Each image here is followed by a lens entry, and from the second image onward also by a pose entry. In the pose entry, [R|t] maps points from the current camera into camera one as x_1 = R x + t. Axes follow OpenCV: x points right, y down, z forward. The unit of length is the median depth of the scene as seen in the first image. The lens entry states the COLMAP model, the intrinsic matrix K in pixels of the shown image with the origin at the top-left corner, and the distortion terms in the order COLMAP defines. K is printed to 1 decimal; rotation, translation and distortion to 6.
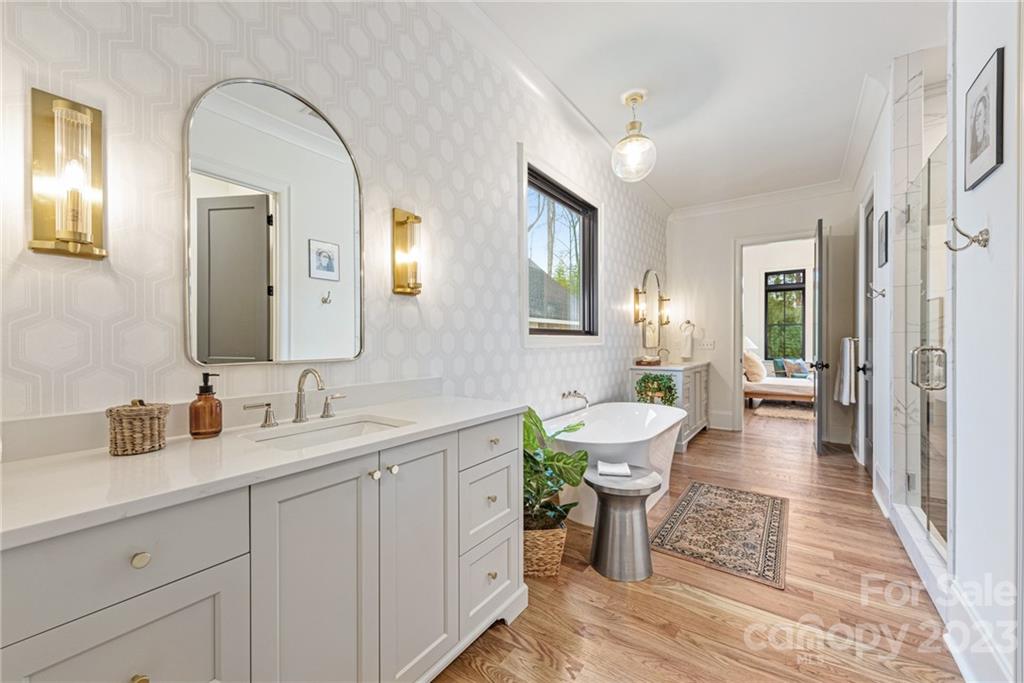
lens RADIAL K [[402.7, 0, 513.8], [0, 402.7, 340.5], [0, 0, 1]] dist [-0.000965, -0.000184]
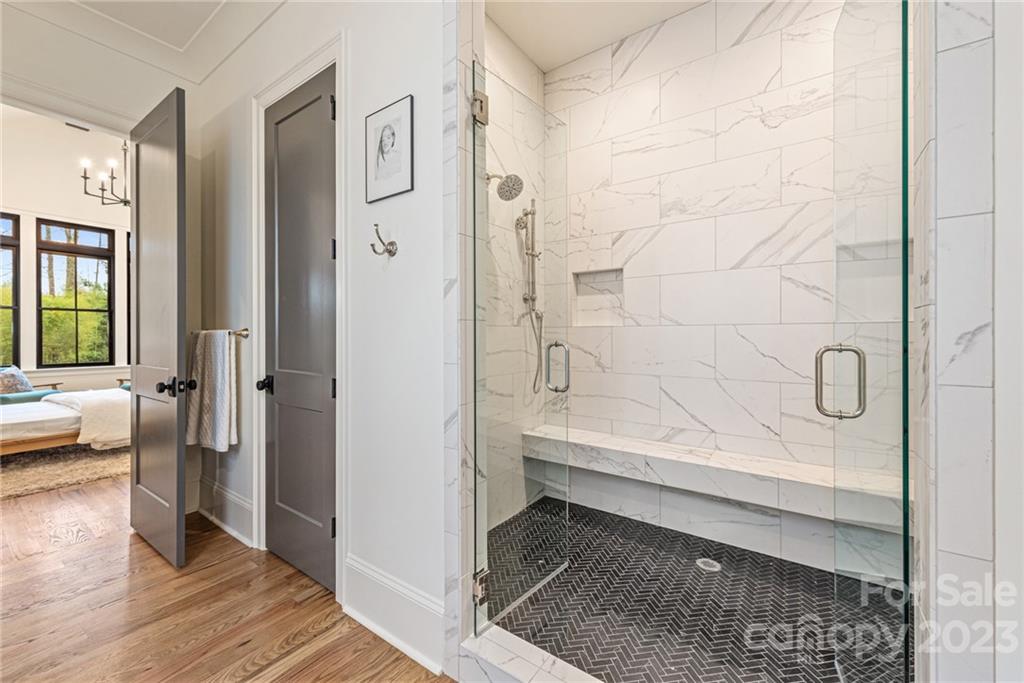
lens RADIAL K [[402.7, 0, 513.8], [0, 402.7, 333.4], [0, 0, 1]] dist [-0.000965, -0.000184]
pose [[-0.004110, -0.003930, 0.999984, 0.270523], [0.005765, 0.999976, 0.003954, -0.000078], [-0.999975, 0.005782, -0.004087, 0.592848]]
